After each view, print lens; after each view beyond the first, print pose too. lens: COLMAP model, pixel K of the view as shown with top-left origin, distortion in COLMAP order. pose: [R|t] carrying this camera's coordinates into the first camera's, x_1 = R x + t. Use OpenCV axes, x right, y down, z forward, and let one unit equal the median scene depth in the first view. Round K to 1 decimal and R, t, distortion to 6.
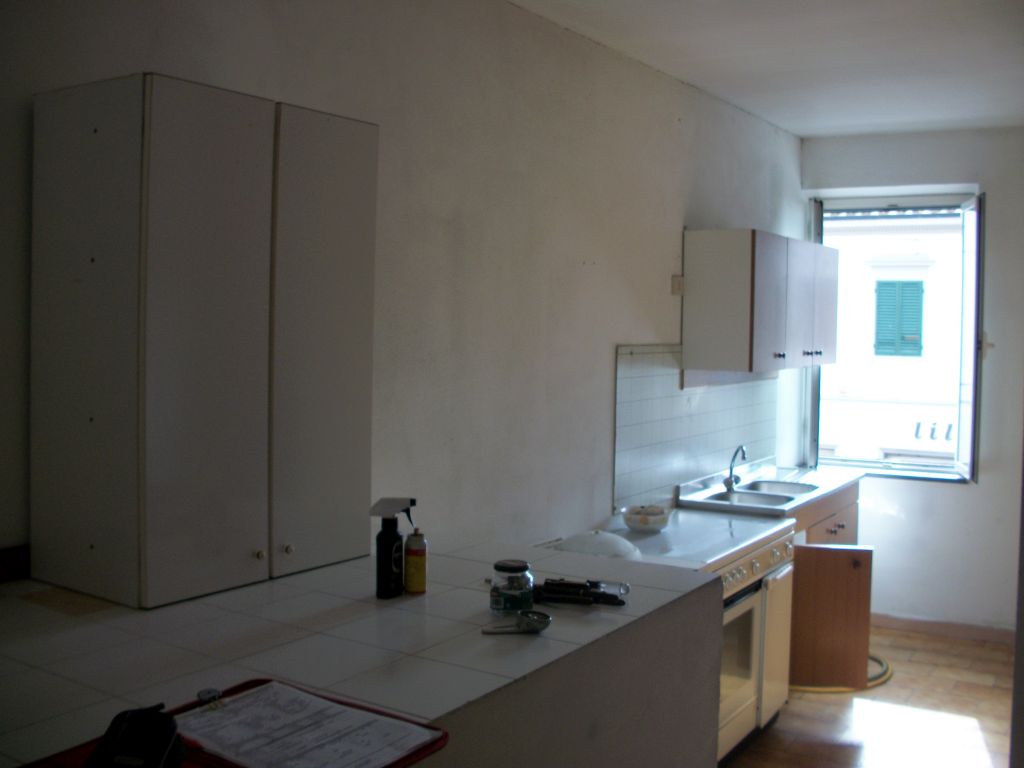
lens RADIAL K [[1027.6, 0, 512.0], [0, 1027.6, 384.0], [0, 0, 1]] dist [-0.159737, -0.000073]
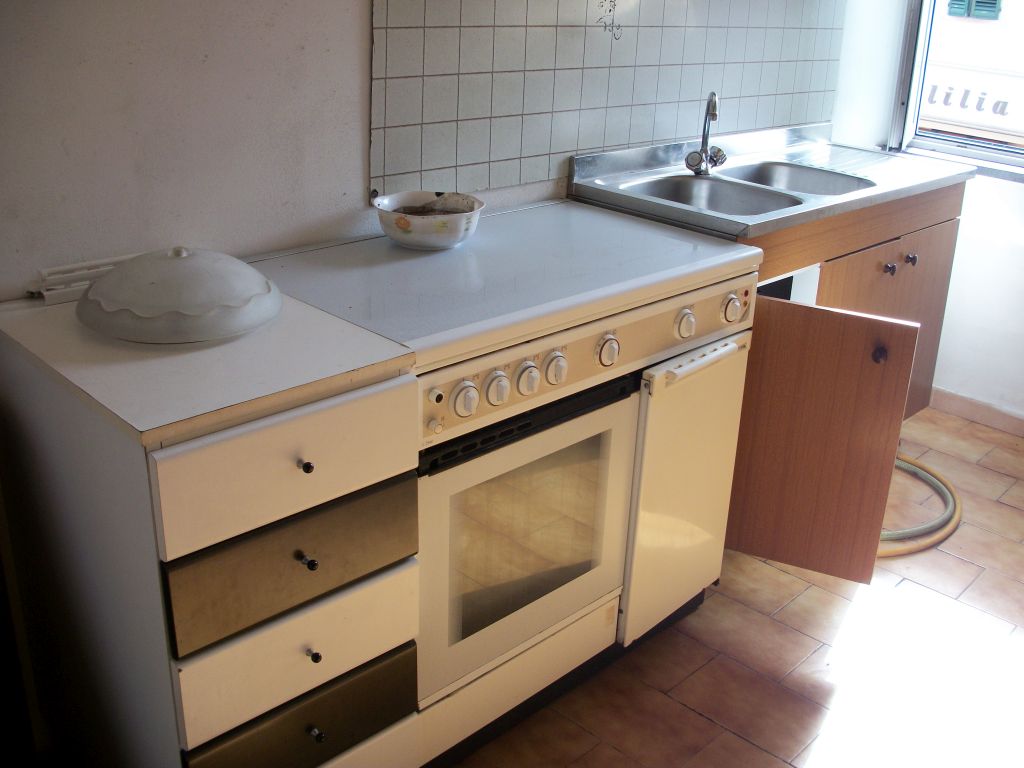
lens RADIAL K [[1027.6, 0, 512.0], [0, 1027.6, 384.0], [0, 0, 1]] dist [-0.159737, -0.000073]
pose [[0.981382, 0.102782, -0.162254, 0.229710], [-0.044772, 0.943916, 0.327135, 0.039496], [0.186777, -0.313780, 0.930944, 0.470294]]
